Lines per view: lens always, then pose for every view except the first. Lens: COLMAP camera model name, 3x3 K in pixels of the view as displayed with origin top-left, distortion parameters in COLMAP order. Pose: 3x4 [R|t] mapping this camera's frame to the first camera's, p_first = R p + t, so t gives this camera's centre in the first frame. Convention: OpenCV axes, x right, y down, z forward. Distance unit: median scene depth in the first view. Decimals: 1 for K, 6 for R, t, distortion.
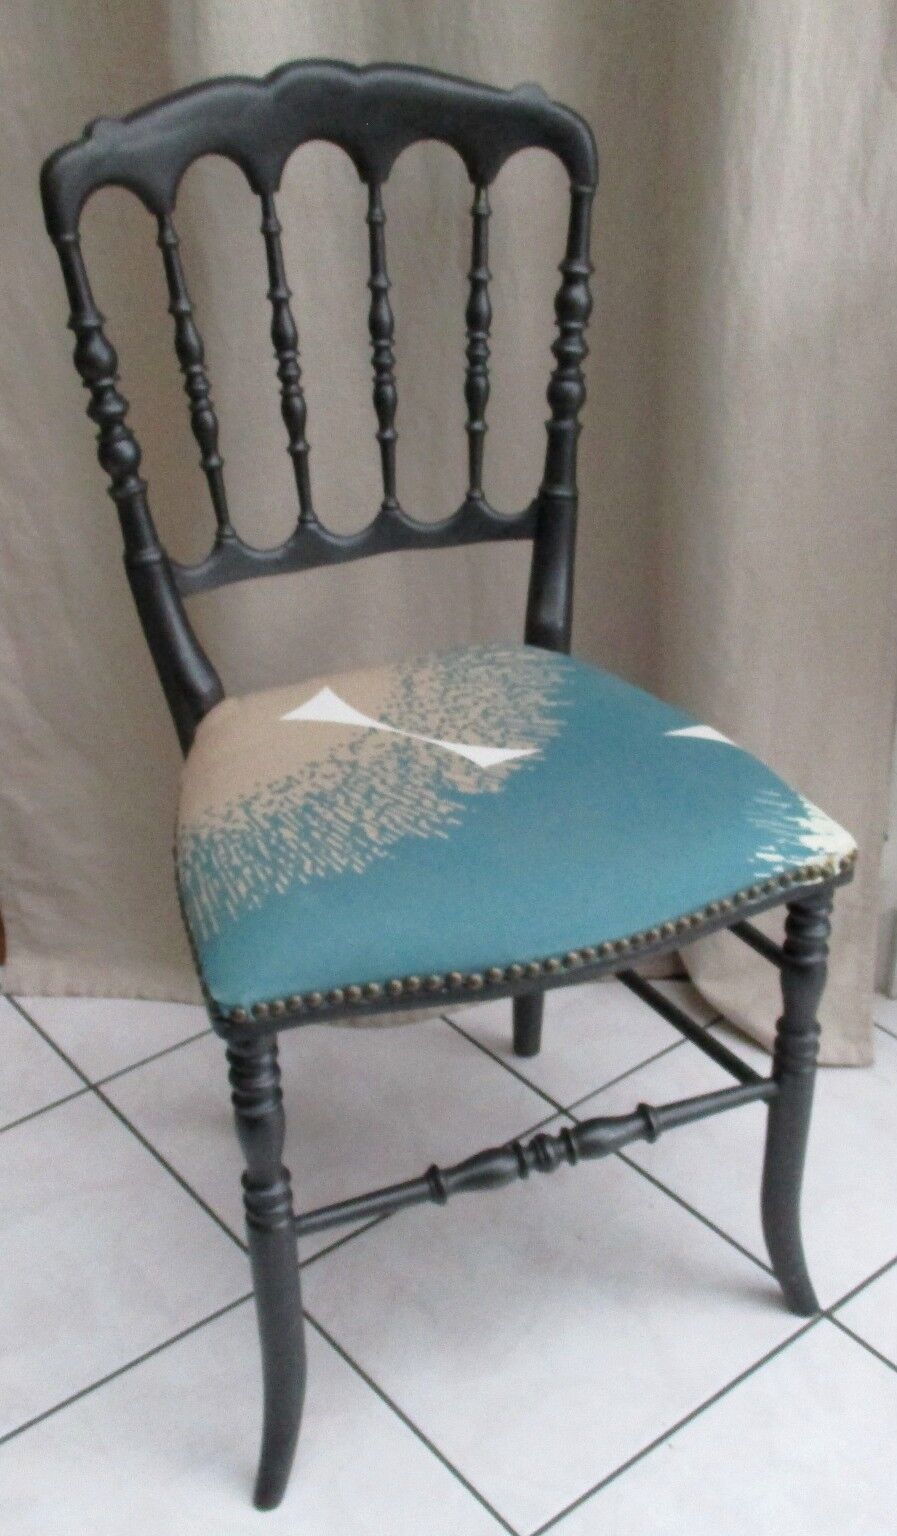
lens RADIAL K [[1568.3, 0, 448.5], [0, 1568.3, 768.0], [0, 0, 1]] dist [-0.011796, 0.002316]
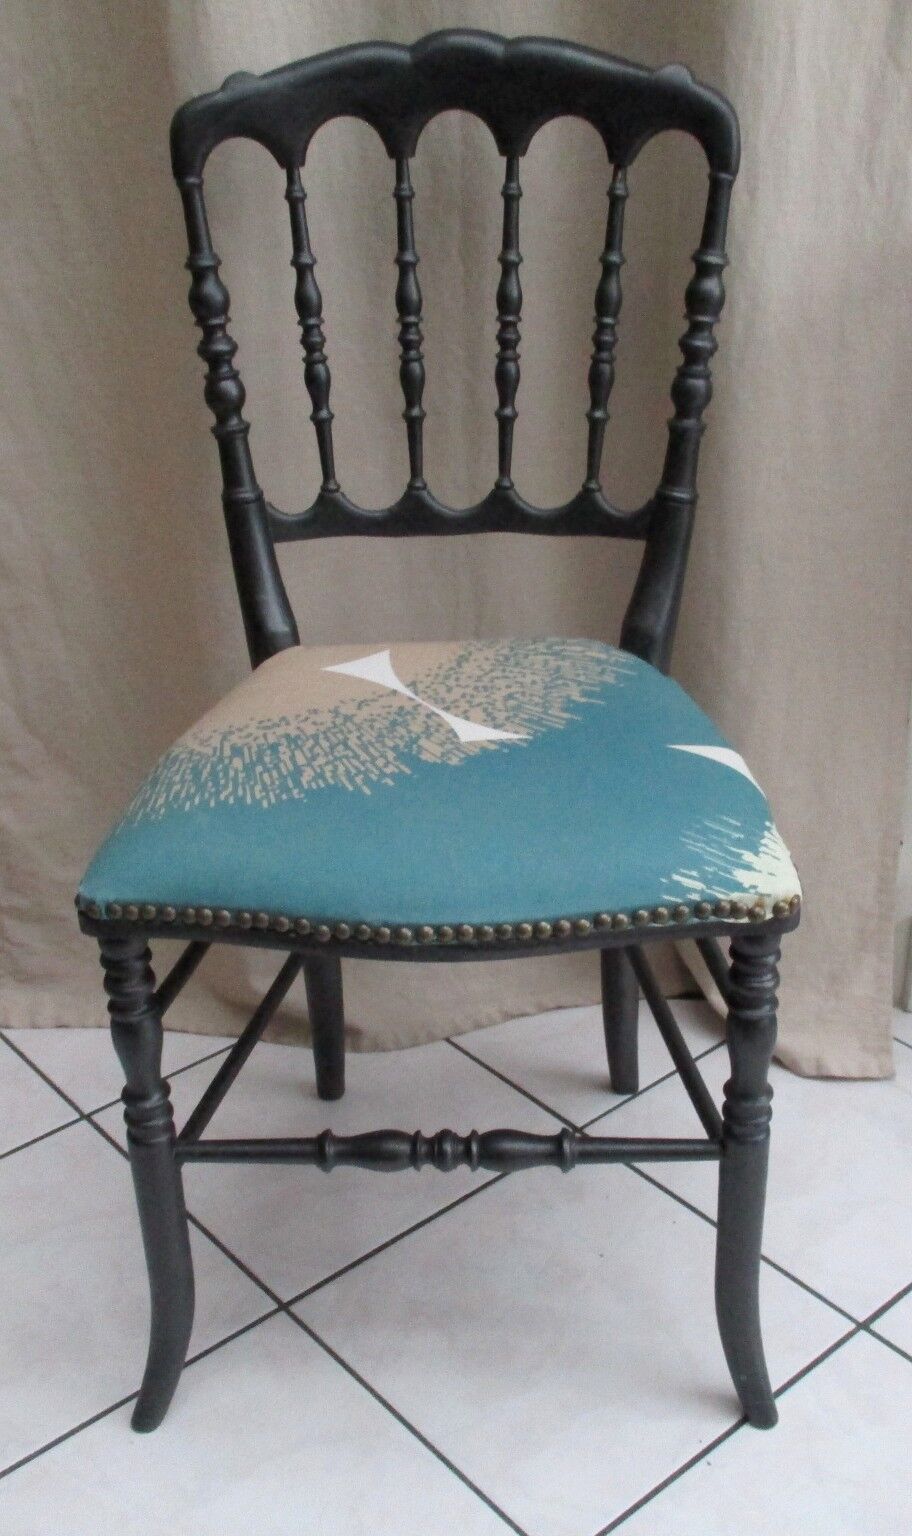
lens RADIAL K [[1591.7, 0, 456.0], [0, 1591.7, 768.0], [0, 0, 1]] dist [-0.013733, -0.006906]
pose [[0.929914, 0.183433, -0.318766, 0.331504], [-0.193926, 0.981015, -0.001205, 0.017063], [0.312493, 0.062938, 0.947833, 0.060852]]
